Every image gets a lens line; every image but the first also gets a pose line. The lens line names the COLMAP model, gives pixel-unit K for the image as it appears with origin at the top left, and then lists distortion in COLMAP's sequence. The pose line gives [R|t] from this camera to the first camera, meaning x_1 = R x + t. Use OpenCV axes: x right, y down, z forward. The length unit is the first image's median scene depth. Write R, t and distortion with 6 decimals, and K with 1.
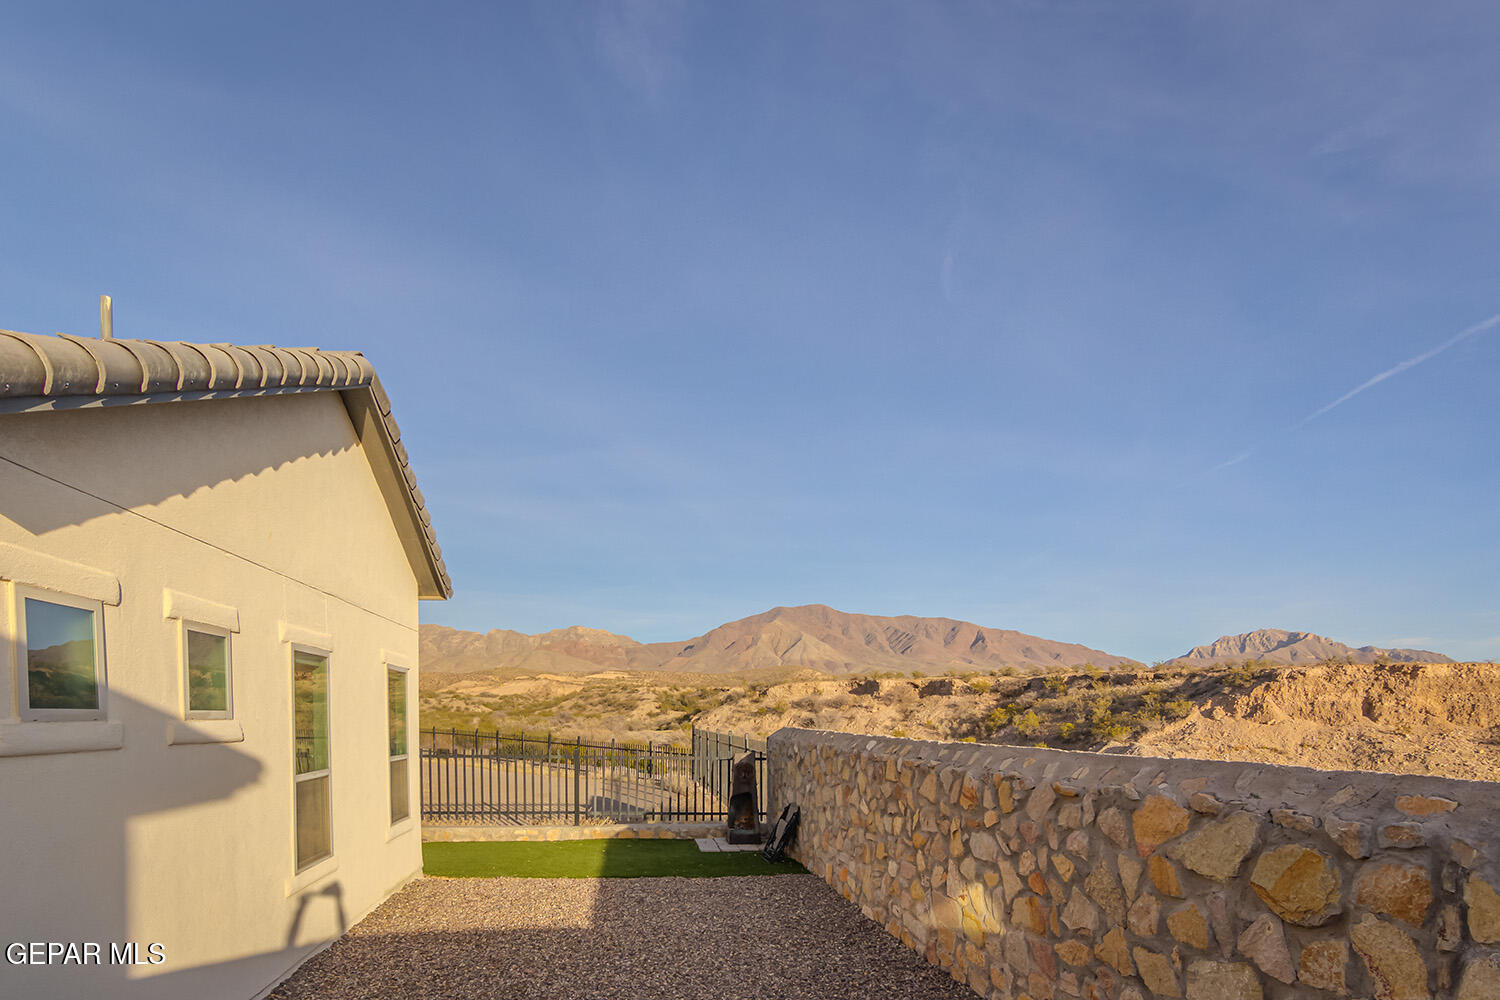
lens RADIAL K [[753.1, 0, 759.9], [0, 753.1, 502.4], [0, 0, 1]] dist [-0.000197, 0.001524]
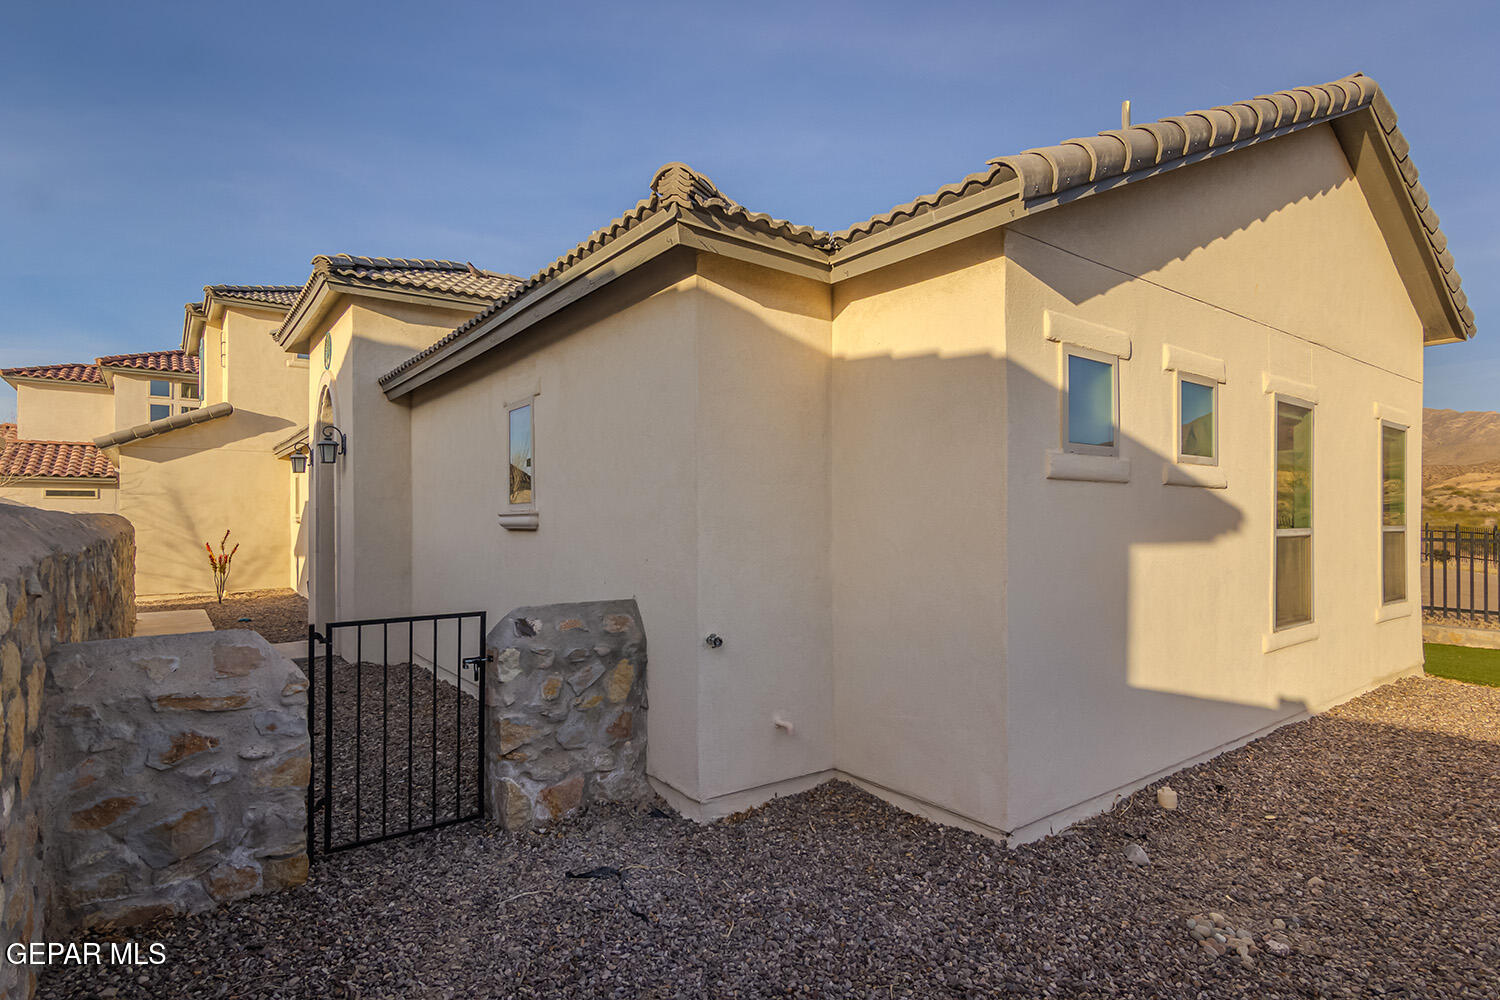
lens RADIAL K [[753.1, 0, 752.4], [0, 753.1, 506.1], [0, 0, 1]] dist [-0.000197, 0.001524]
pose [[0.532946, -0.010628, -0.846082, -0.134612], [-0.009423, 0.999785, -0.018494, 0.361223], [0.846097, 0.017829, 0.532731, -0.142182]]
